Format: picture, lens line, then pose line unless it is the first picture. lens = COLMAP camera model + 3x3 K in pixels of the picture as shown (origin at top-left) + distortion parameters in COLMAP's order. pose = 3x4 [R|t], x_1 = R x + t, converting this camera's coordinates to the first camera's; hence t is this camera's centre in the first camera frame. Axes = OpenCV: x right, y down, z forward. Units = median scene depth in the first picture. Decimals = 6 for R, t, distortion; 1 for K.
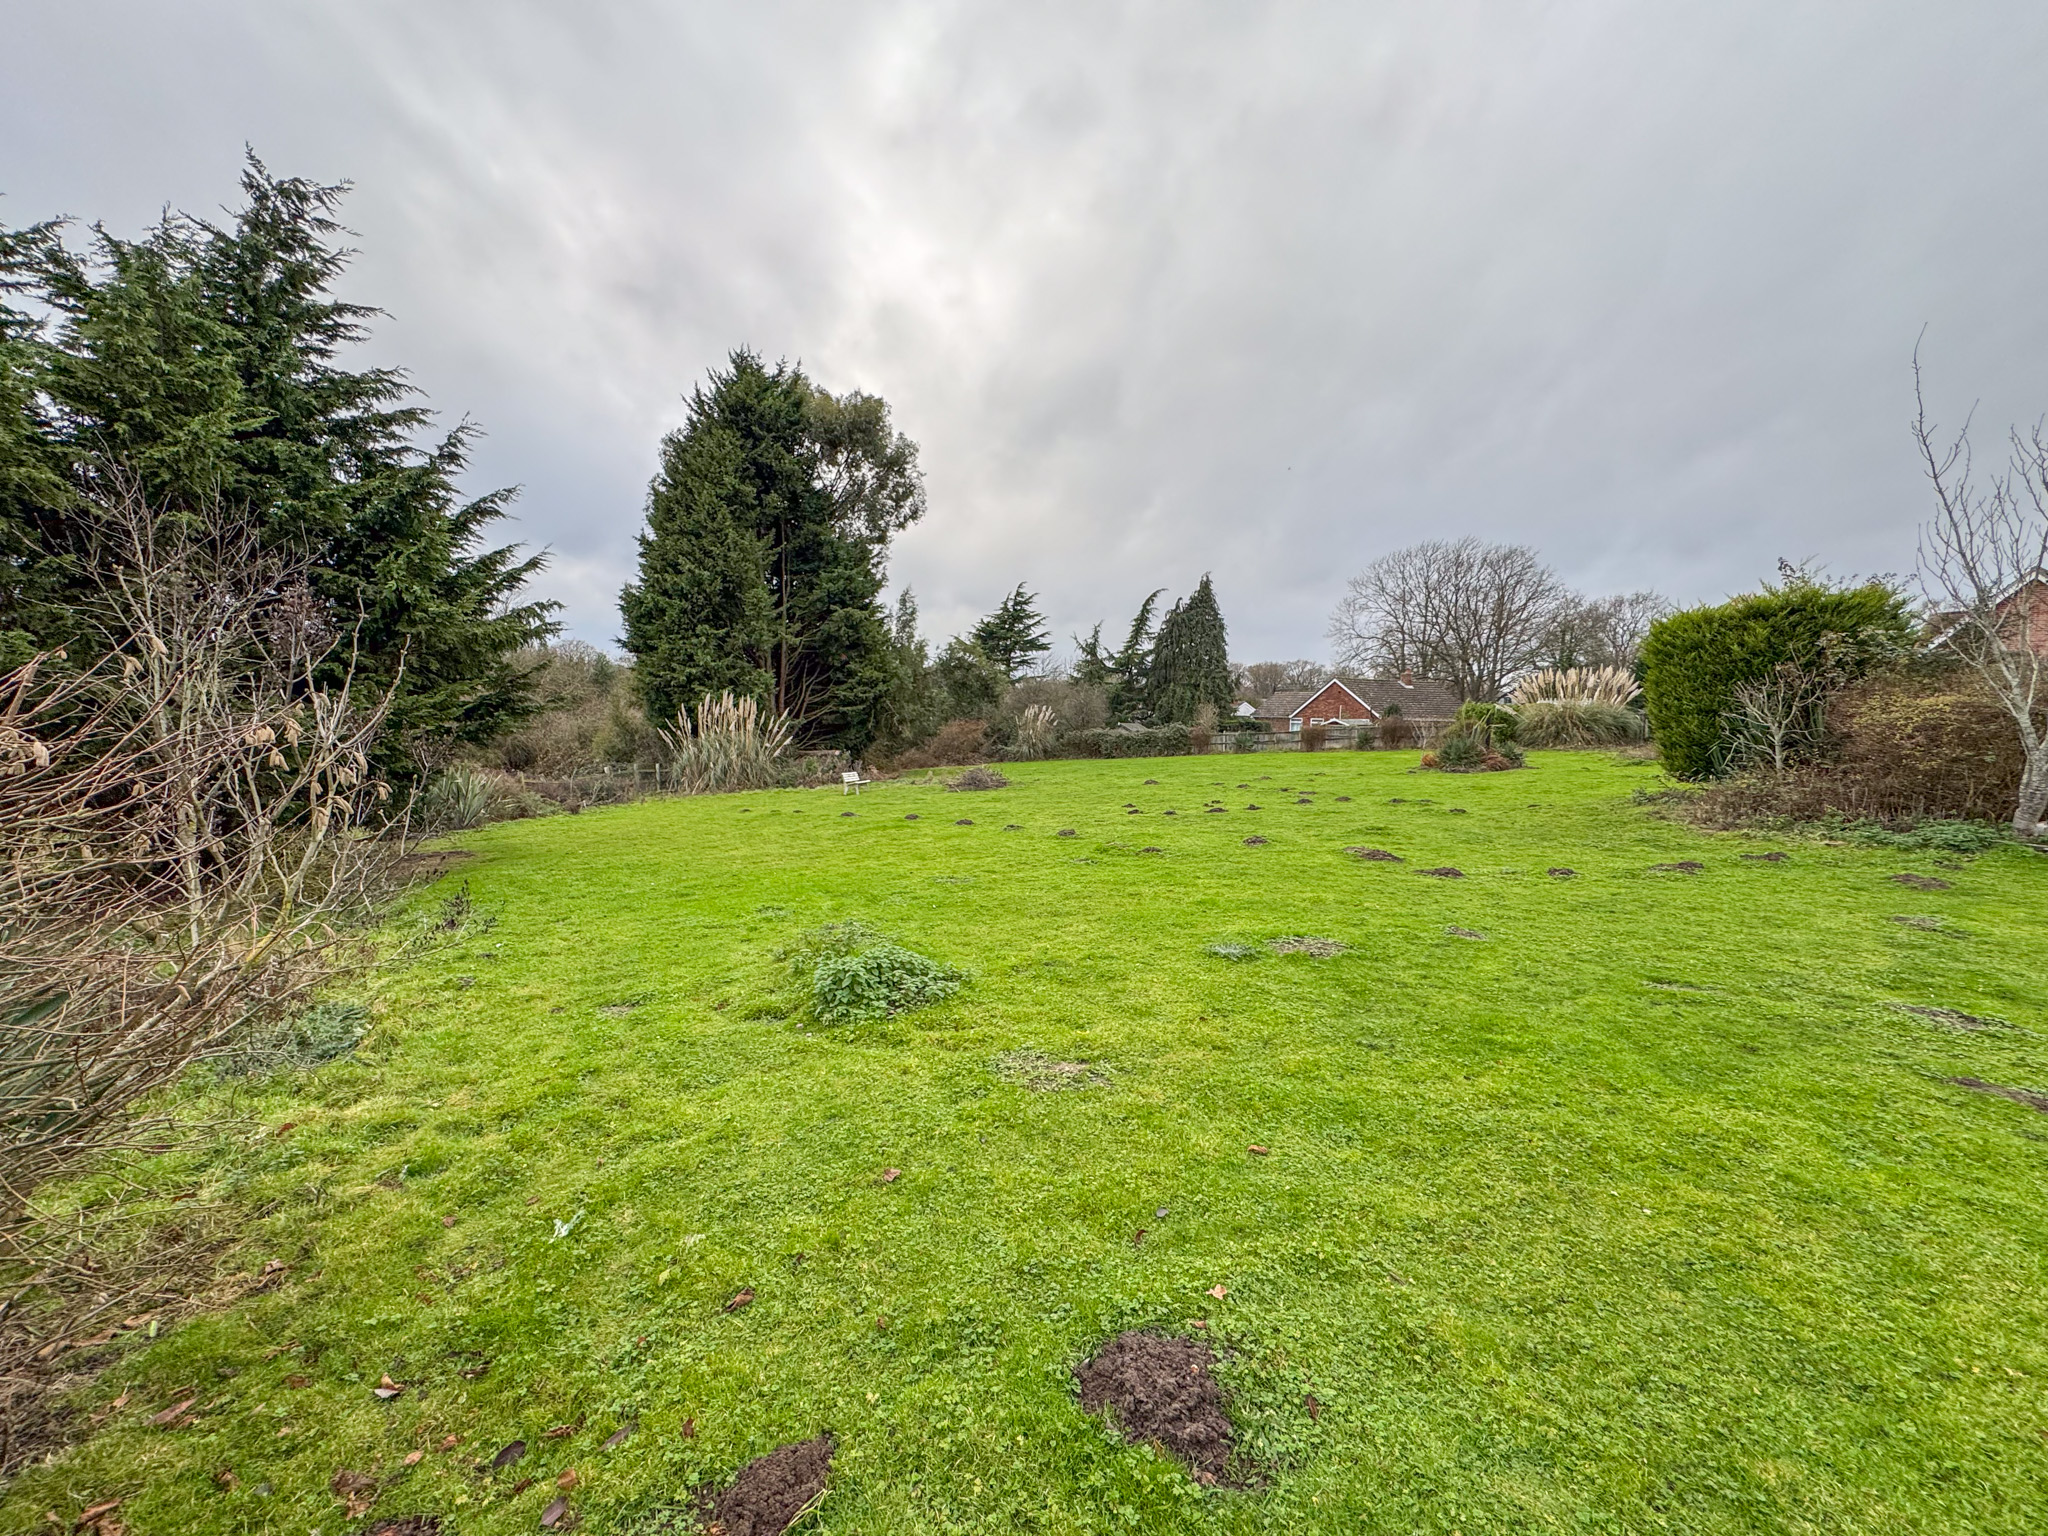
lens RADIAL K [[815.8, 0, 1019.2], [0, 815.8, 764.9], [0, 0, 1]] dist [-0.000594, 0.000363]
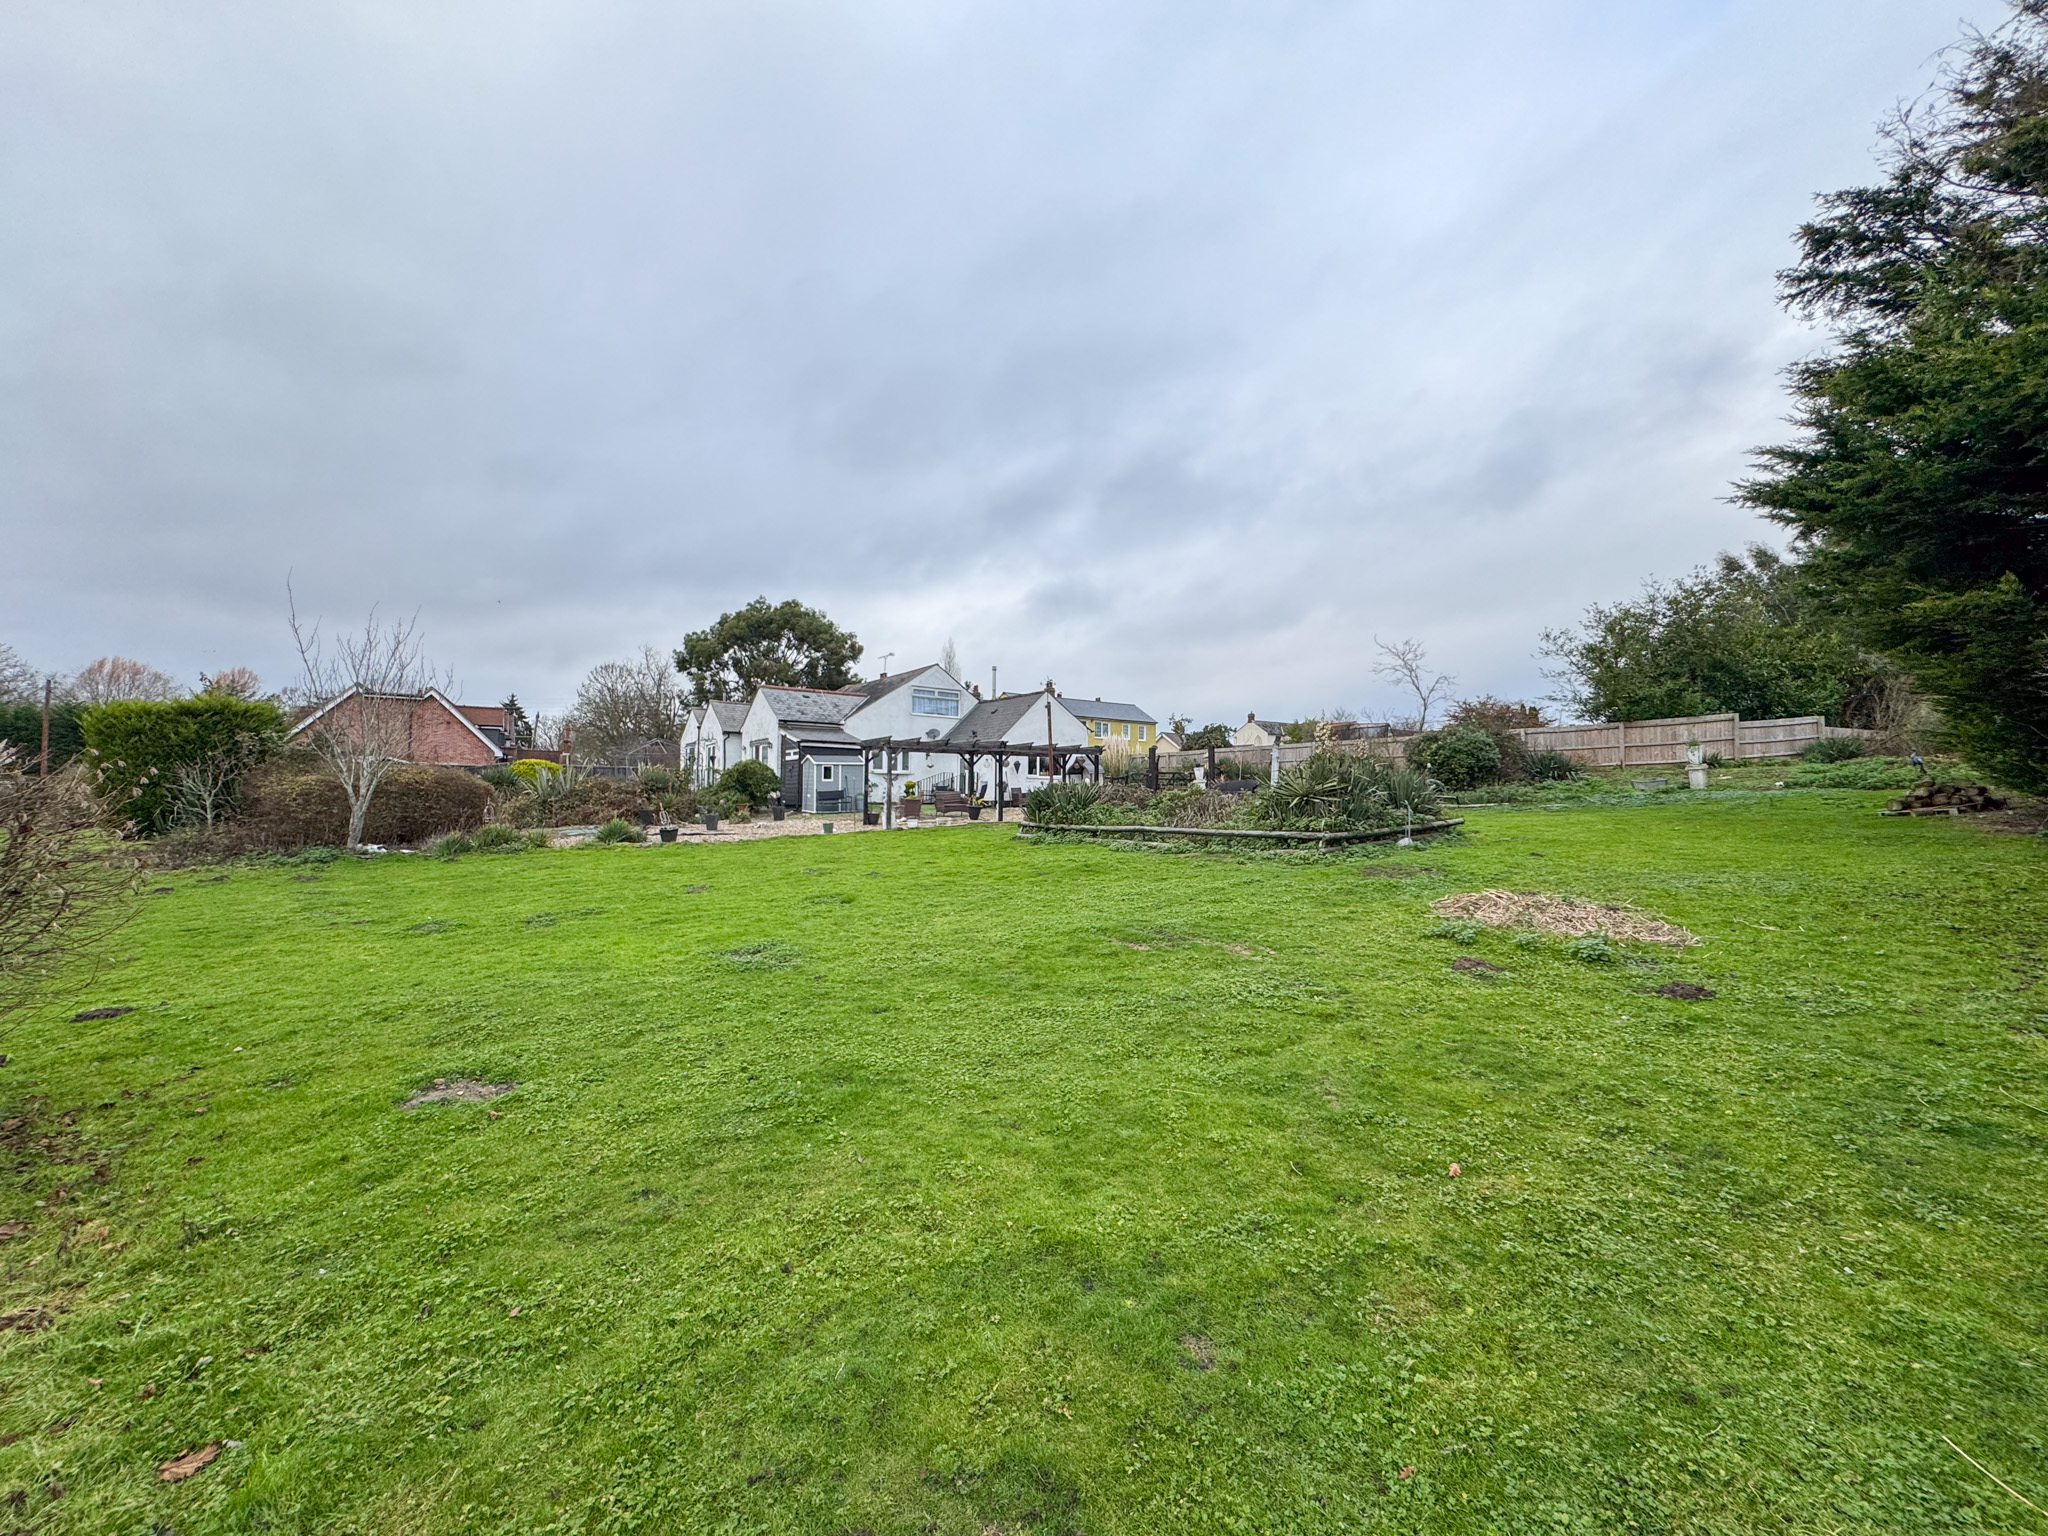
lens RADIAL K [[815.8, 0, 1014.4], [0, 815.8, 773.3], [0, 0, 1]] dist [-0.000594, 0.000363]
pose [[0.001689, 0.025492, 0.999674, -0.547923], [0.058776, 0.997944, -0.025547, 0.039480], [-0.998270, 0.058800, 0.000187, -0.451719]]
